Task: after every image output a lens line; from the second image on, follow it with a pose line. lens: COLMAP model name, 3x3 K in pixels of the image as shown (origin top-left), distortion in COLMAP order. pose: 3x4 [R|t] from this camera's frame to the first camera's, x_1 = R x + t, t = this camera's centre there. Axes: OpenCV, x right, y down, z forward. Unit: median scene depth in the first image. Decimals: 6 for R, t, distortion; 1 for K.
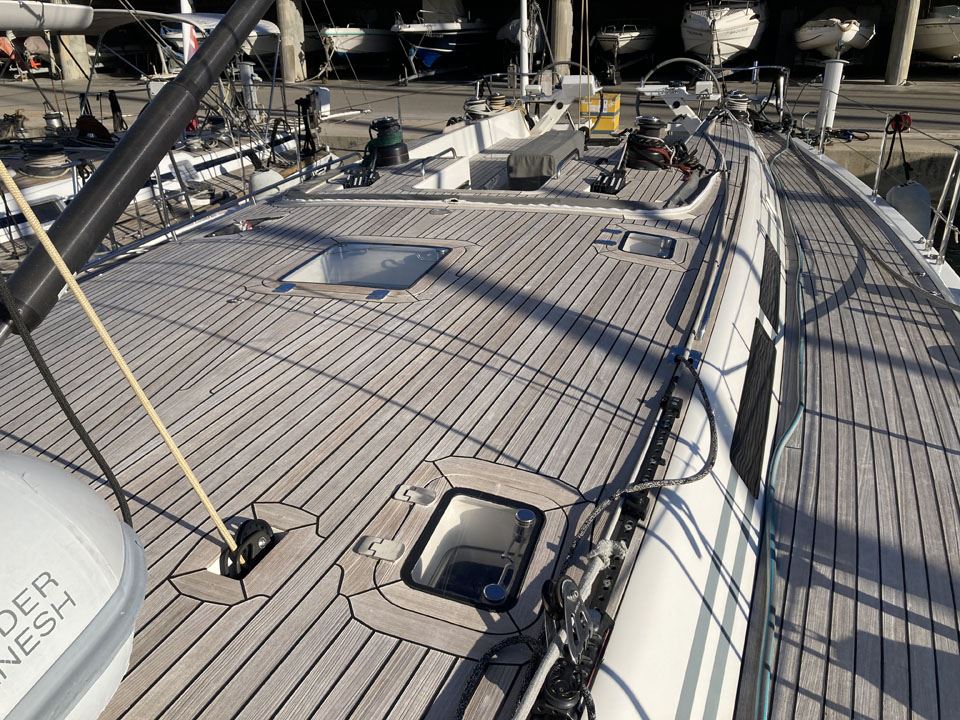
lens RADIAL K [[765.9, 0, 480.0], [0, 765.9, 360.0], [0, 0, 1]] dist [-0.000694, -0.001727]
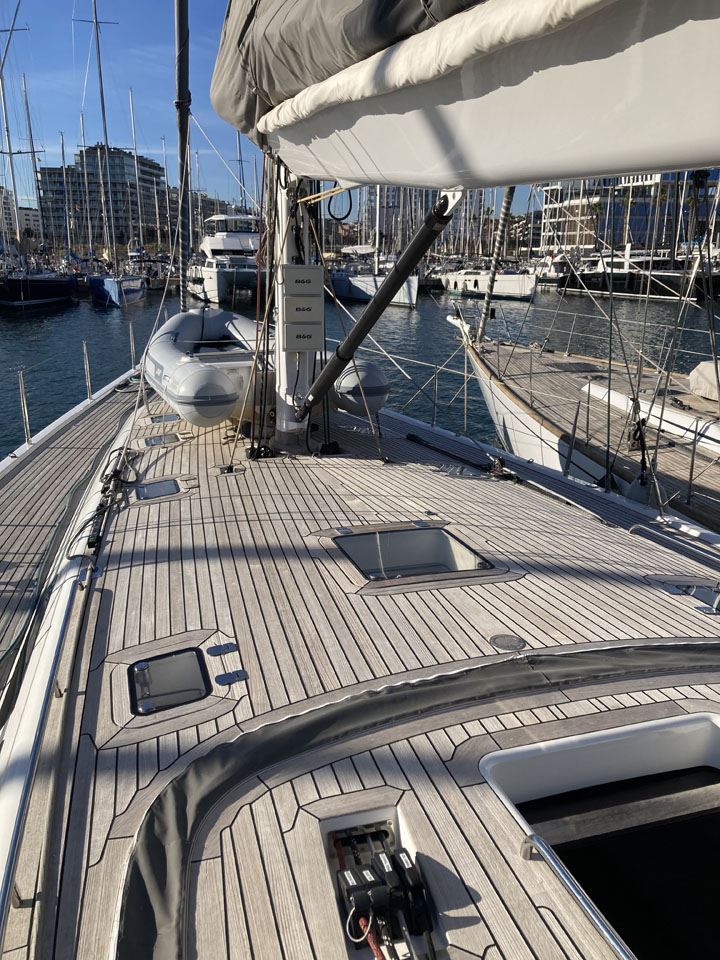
lens RADIAL K [[765.9, 0, 360.0], [0, 765.9, 480.0], [0, 0, 1]] dist [-0.000694, -0.001727]
pose [[-0.816006, 0.159750, -0.555530, 0.544737], [-0.234080, 0.787405, 0.570263, -0.903304], [0.528527, 0.595377, -0.605133, 1.779902]]
